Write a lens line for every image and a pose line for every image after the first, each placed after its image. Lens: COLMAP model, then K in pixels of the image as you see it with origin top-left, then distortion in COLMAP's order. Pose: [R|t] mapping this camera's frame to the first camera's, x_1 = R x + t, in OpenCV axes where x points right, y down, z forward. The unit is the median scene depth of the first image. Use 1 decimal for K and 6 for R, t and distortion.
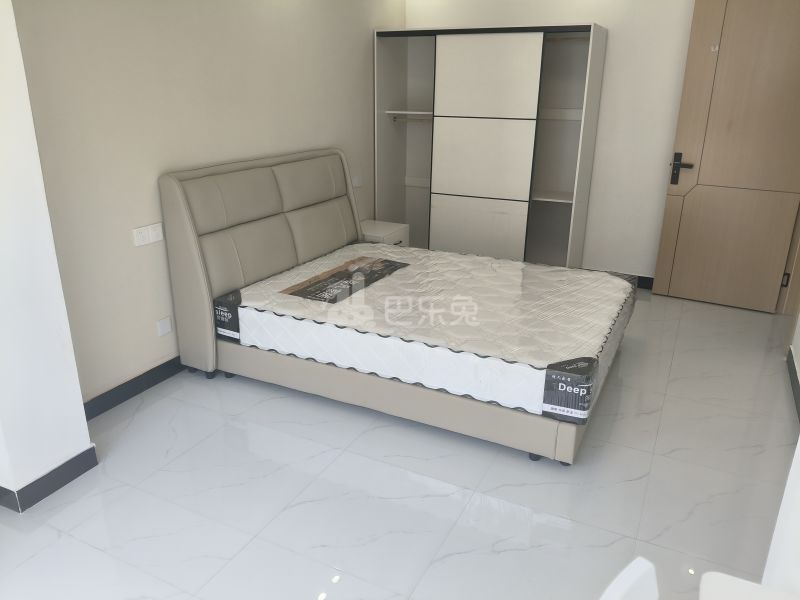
lens RADIAL K [[616.0, 0, 398.6], [0, 616.0, 301.8], [0, 0, 1]] dist [0.085154, -0.128001]
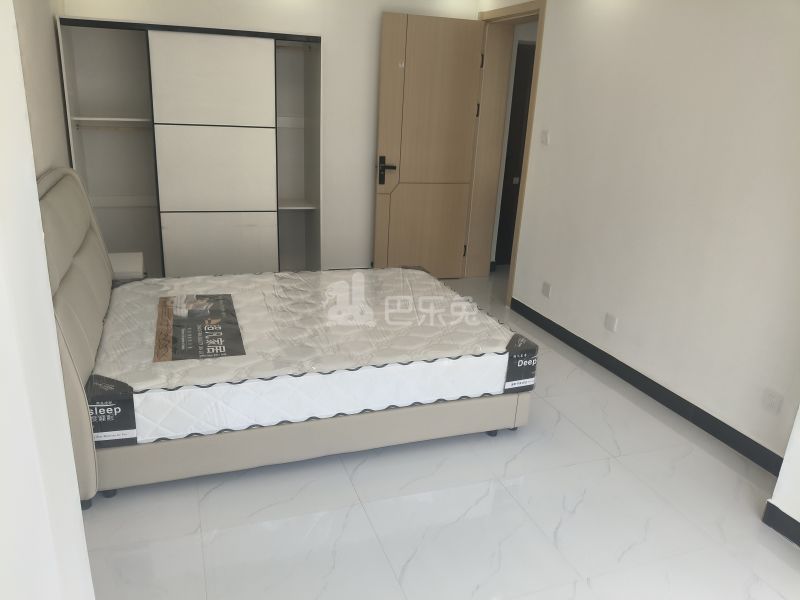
lens RADIAL K [[616.0, 0, 398.6], [0, 616.0, 301.8], [0, 0, 1]] dist [0.085154, -0.128001]
pose [[0.685192, -0.206997, 0.698330, -0.411570], [0.206758, 0.974603, 0.086022, -0.073486], [-0.698401, 0.085444, 0.710588, 0.200791]]
